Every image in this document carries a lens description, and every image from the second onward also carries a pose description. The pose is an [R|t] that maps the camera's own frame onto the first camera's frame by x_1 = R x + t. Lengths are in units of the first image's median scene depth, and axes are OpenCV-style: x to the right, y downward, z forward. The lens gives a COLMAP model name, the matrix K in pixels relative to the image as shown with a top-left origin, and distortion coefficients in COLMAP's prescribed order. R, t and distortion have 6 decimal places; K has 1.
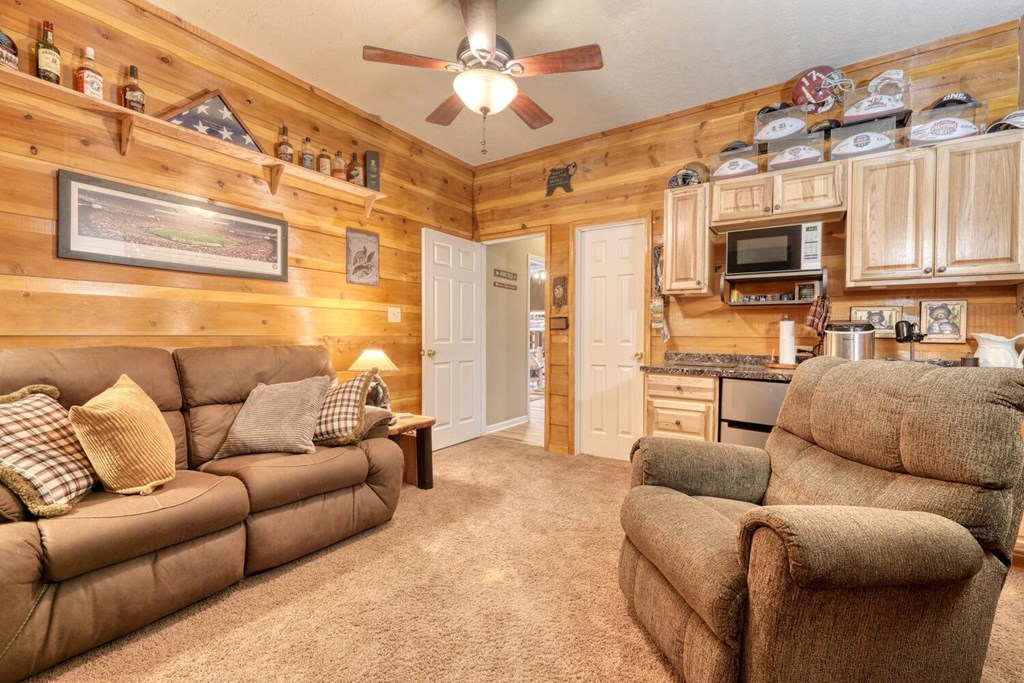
lens RADIAL K [[434.6, 0, 512.8], [0, 434.6, 338.4], [0, 0, 1]] dist [-0.008179, 0.002920]
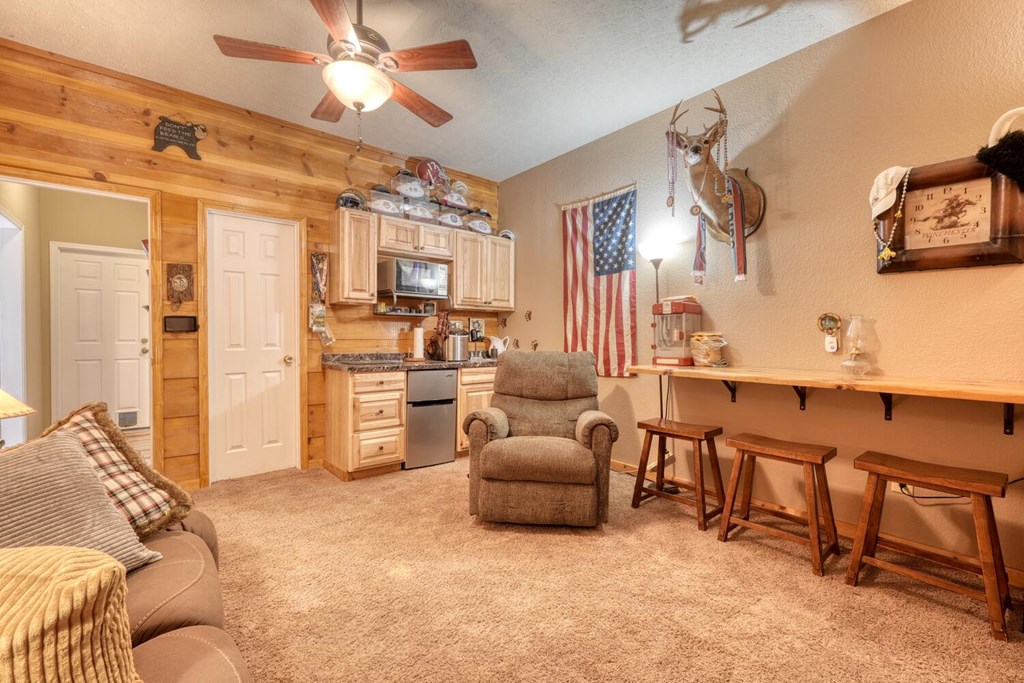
lens RADIAL K [[434.6, 0, 515.7], [0, 434.6, 339.3], [0, 0, 1]] dist [-0.008179, 0.002920]
pose [[0.272863, -0.013349, 0.961960, -0.594377], [0.006913, 0.999905, 0.011915, -0.015874], [-0.962028, 0.003399, 0.272930, 0.274698]]
